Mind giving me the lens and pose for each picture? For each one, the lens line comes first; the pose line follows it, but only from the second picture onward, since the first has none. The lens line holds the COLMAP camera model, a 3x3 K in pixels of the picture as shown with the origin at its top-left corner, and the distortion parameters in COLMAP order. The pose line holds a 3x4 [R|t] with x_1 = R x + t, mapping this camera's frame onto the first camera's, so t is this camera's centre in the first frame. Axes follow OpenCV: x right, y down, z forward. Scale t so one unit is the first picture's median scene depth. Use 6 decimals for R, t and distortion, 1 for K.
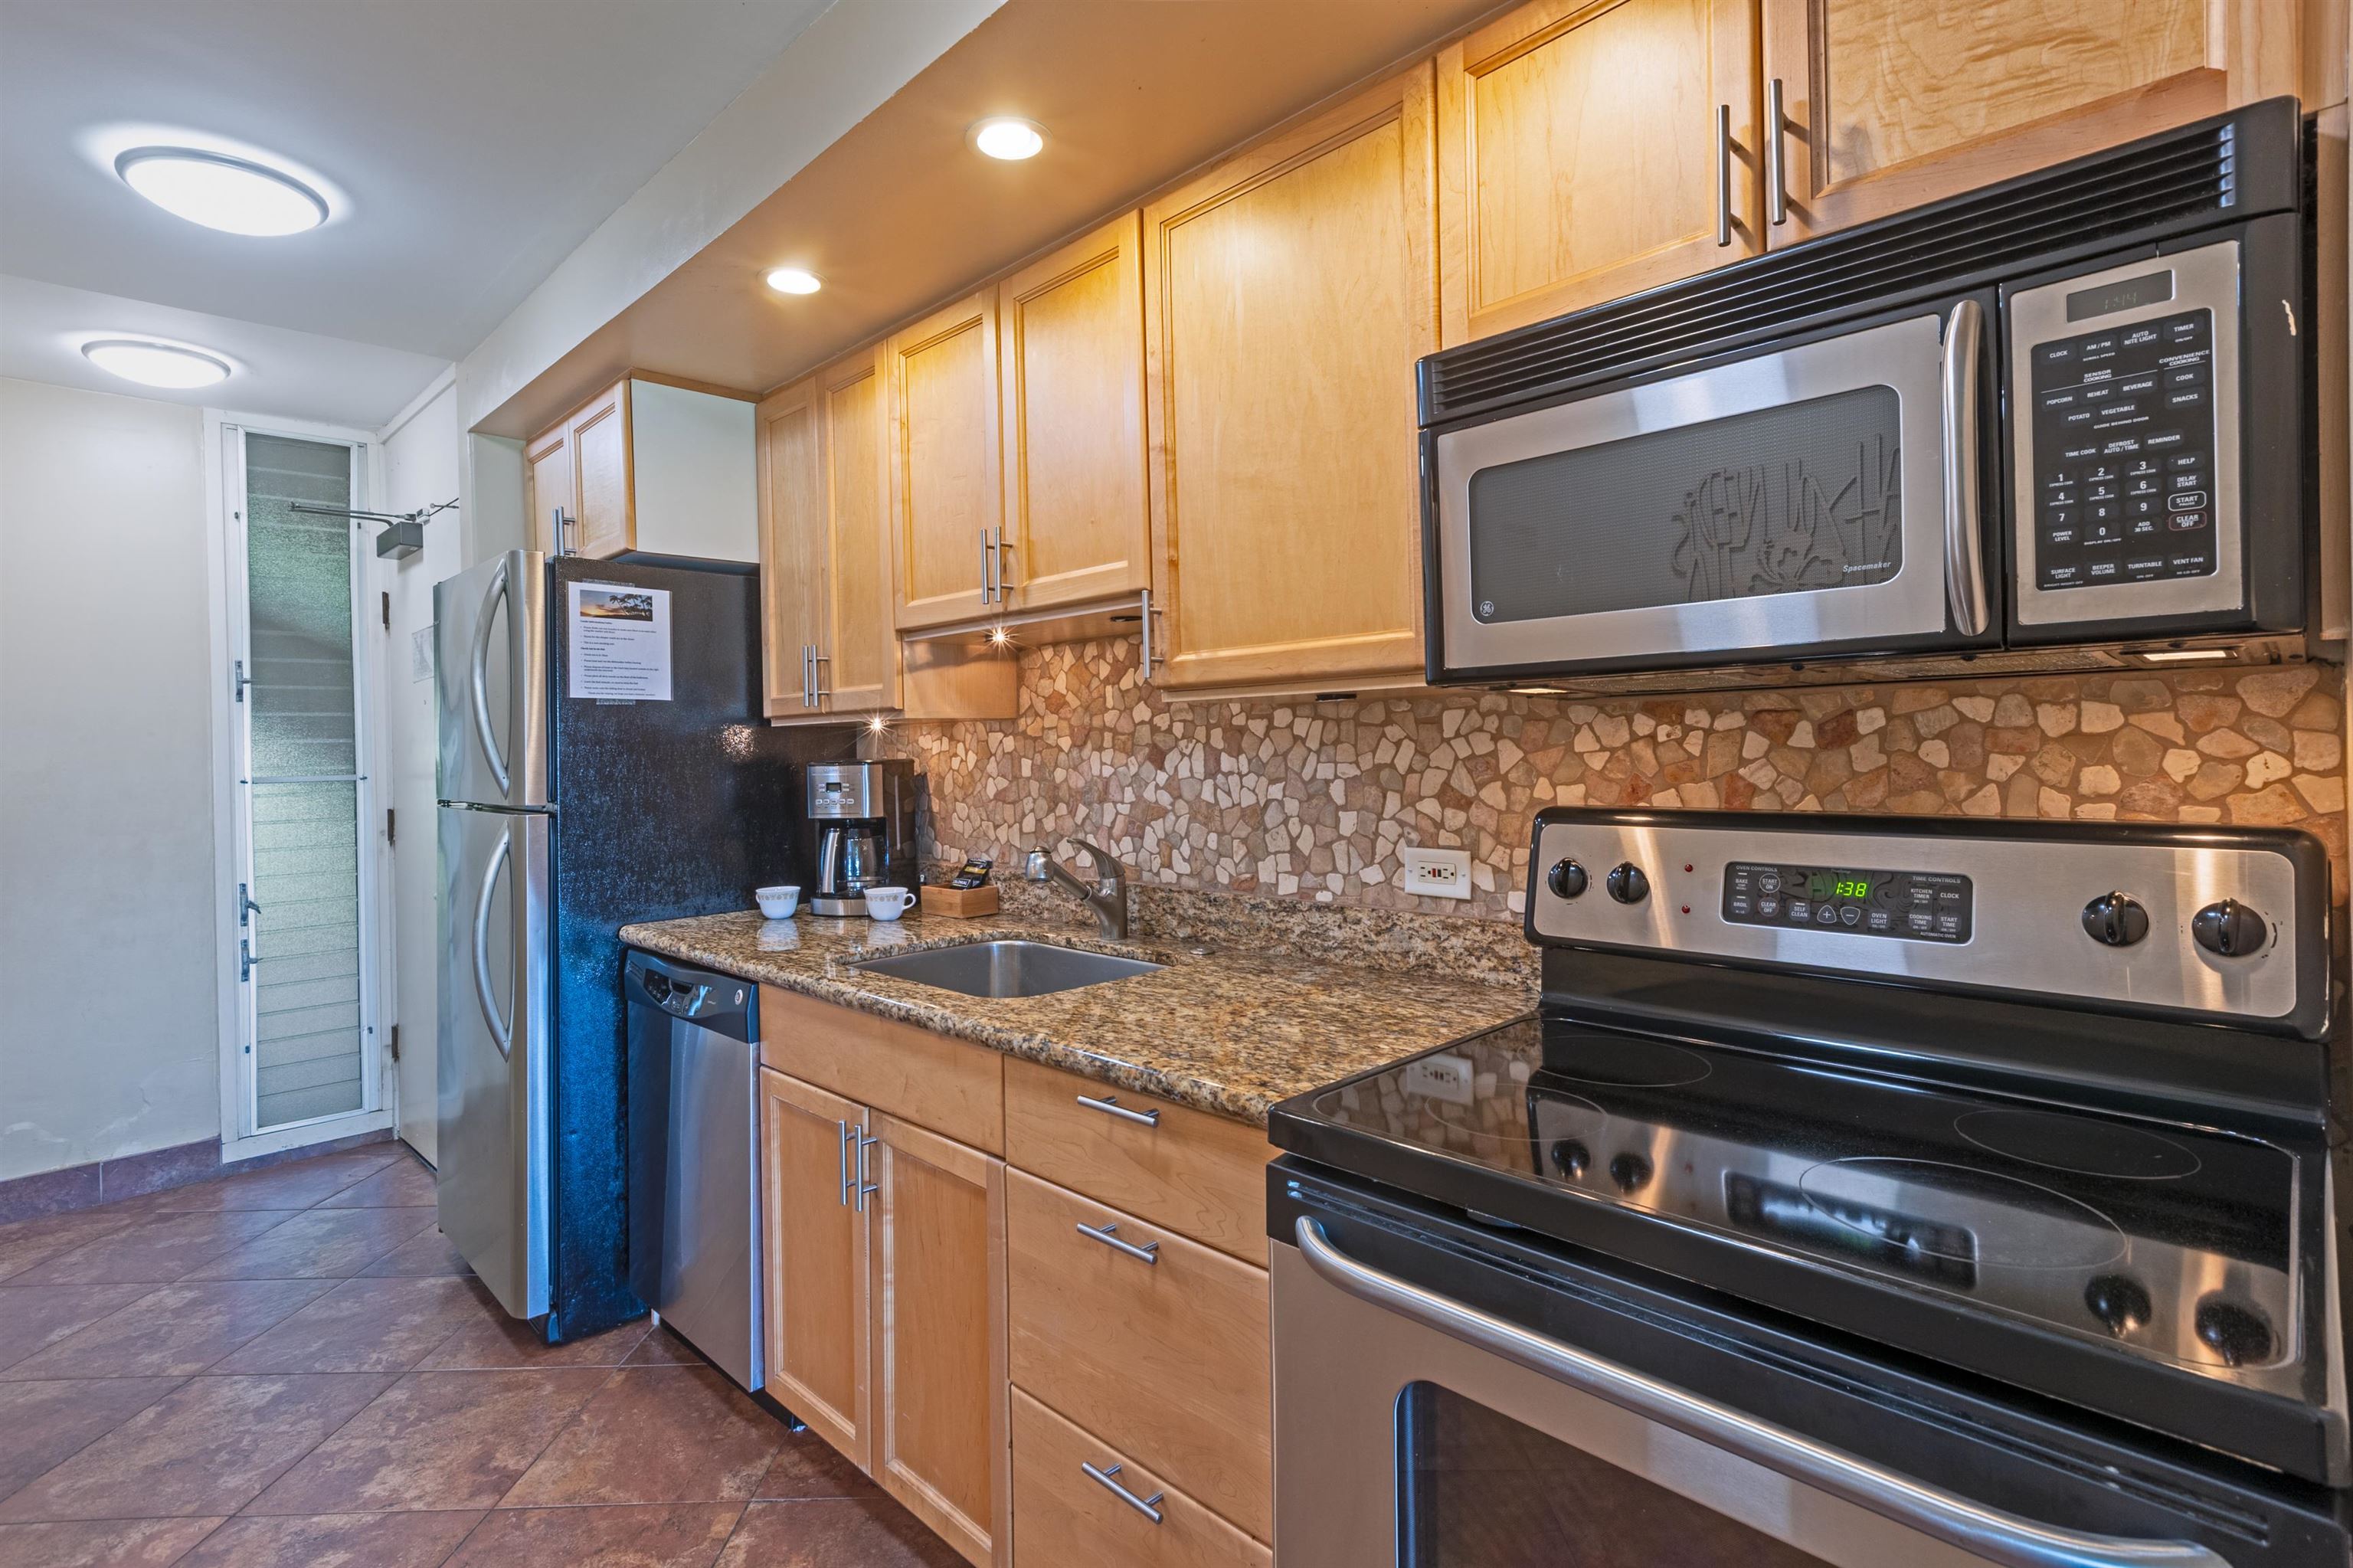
lens RADIAL K [[1077.6, 0, 1111.3], [0, 1077.6, 775.2], [0, 0, 1]] dist [-0.000220, 0.000417]
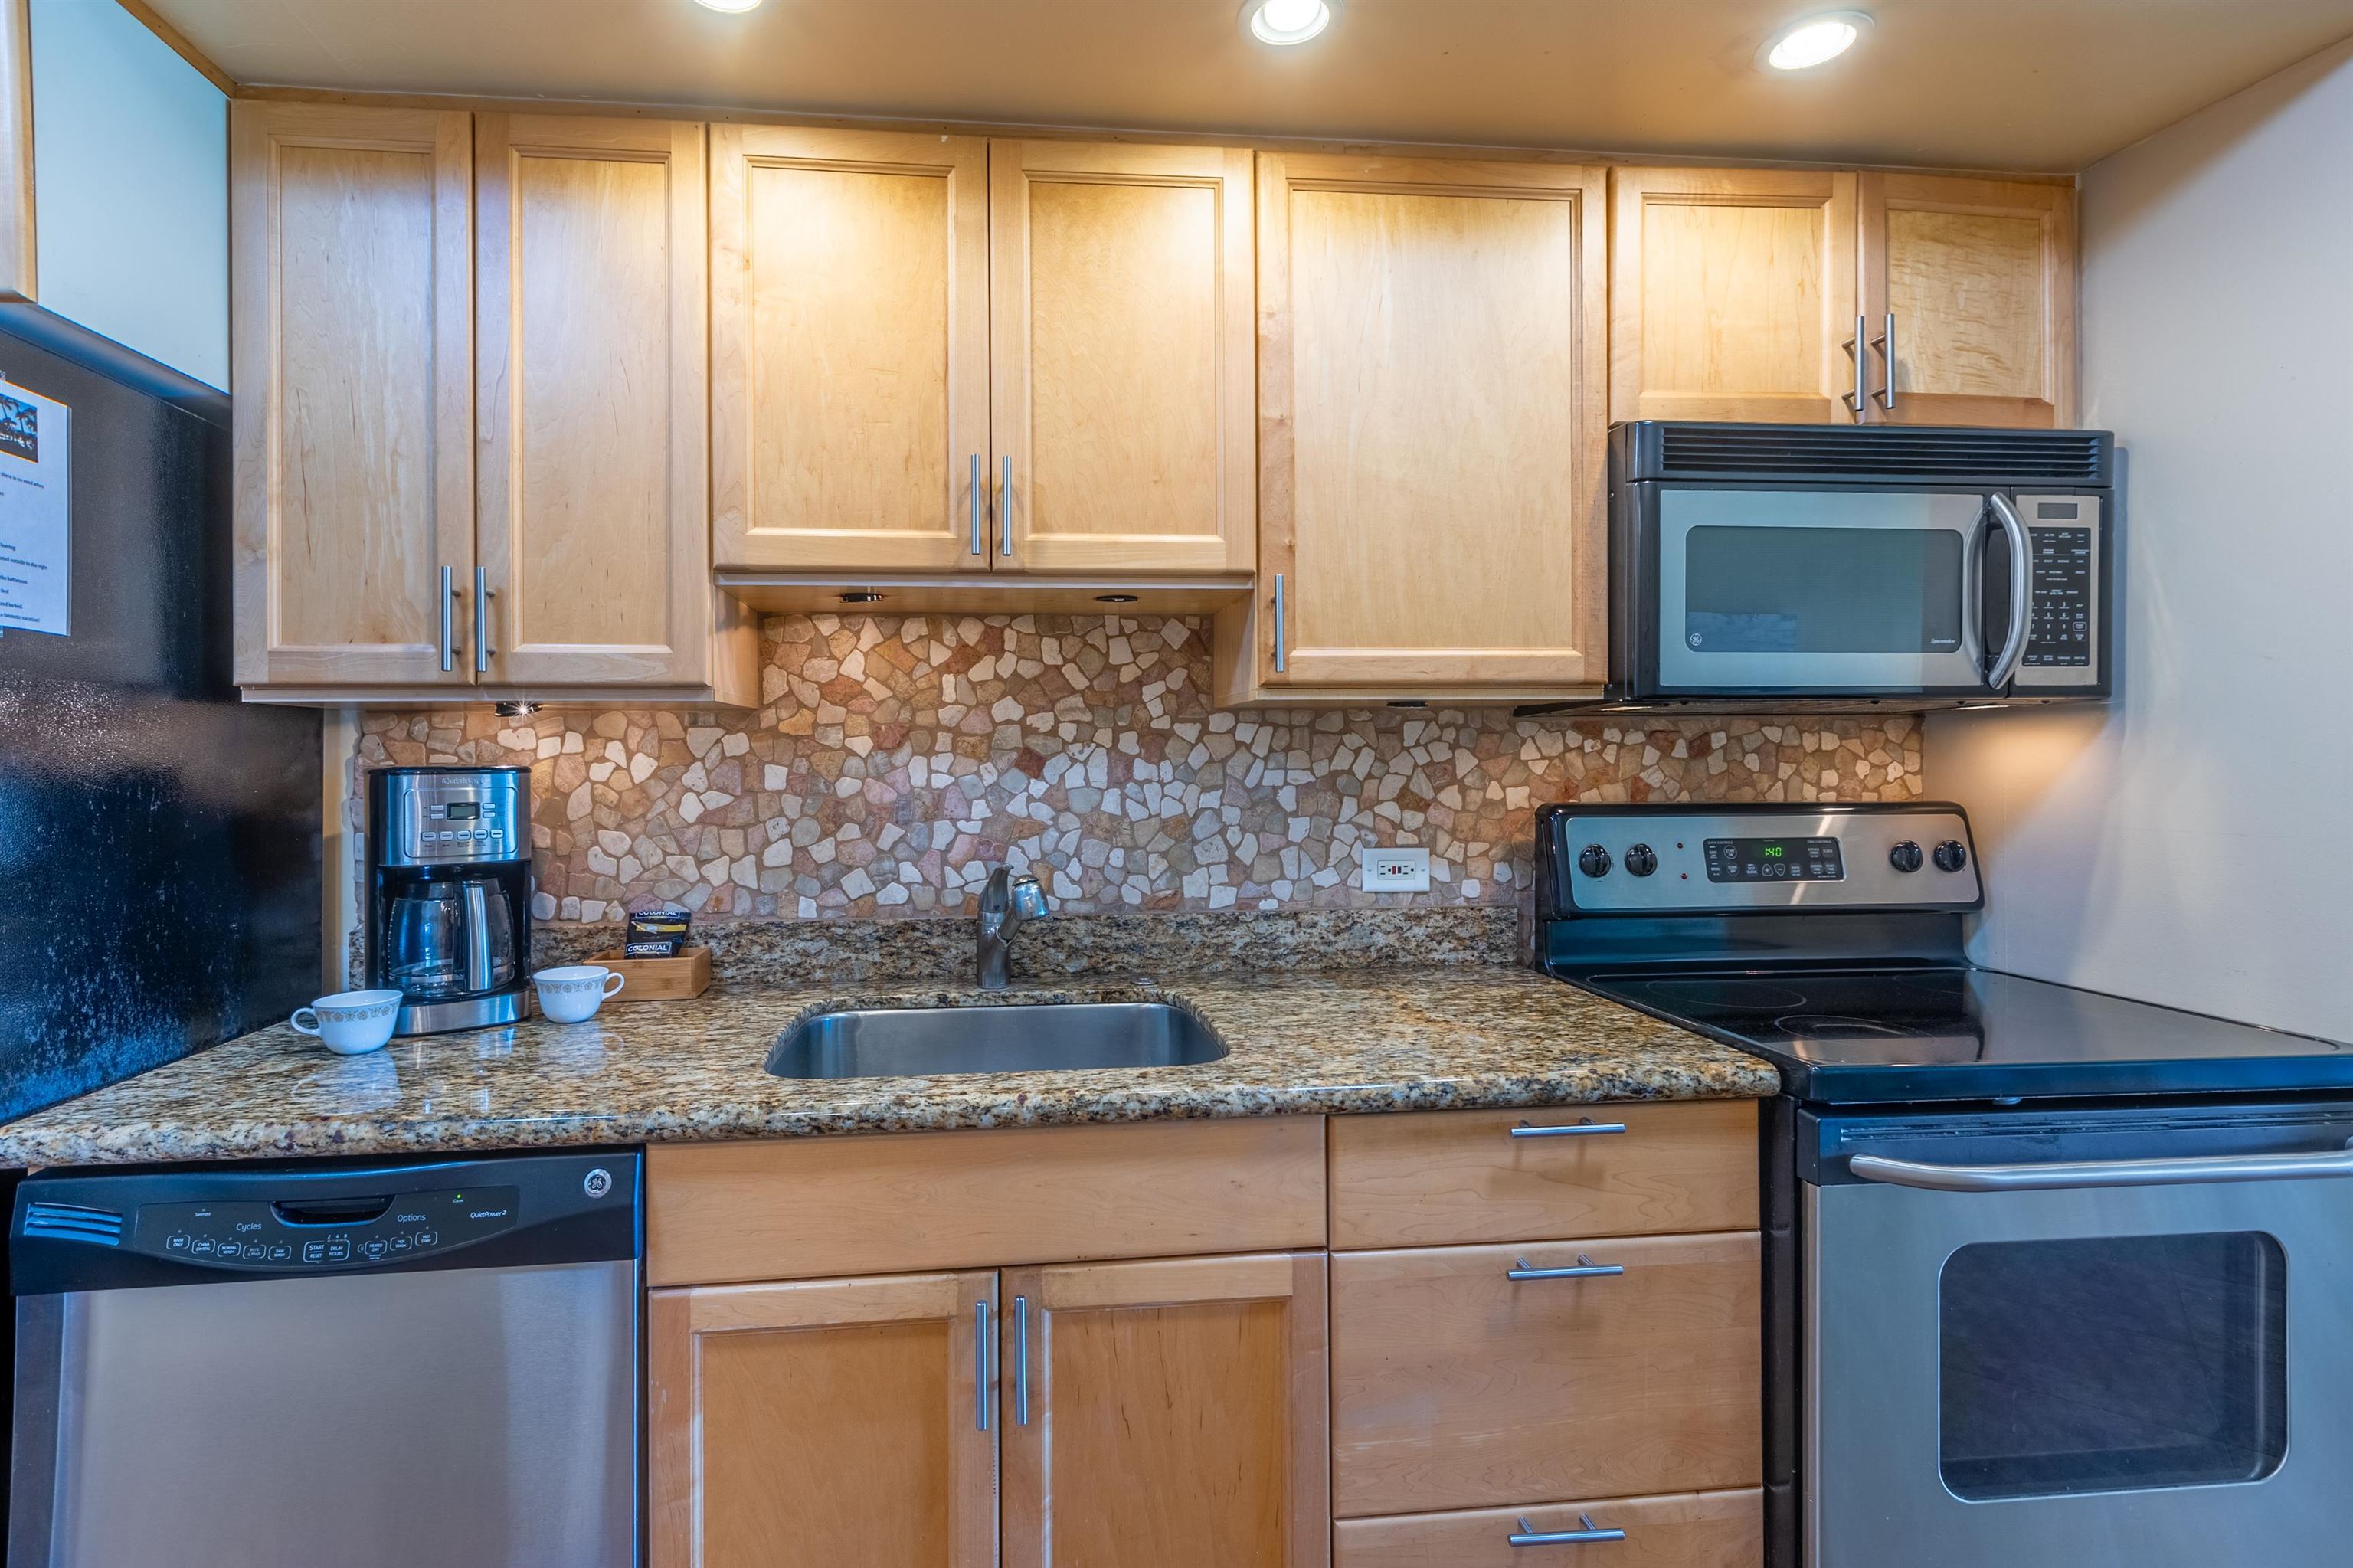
lens RADIAL K [[1077.6, 0, 1173.3], [0, 1077.6, 768.3], [0, 0, 1]] dist [-0.000220, 0.000417]
pose [[0.635741, 0.007275, 0.771868, -0.717677], [0.012205, 0.999736, -0.019474, 0.006416], [-0.771806, 0.021801, 0.635485, 0.499766]]
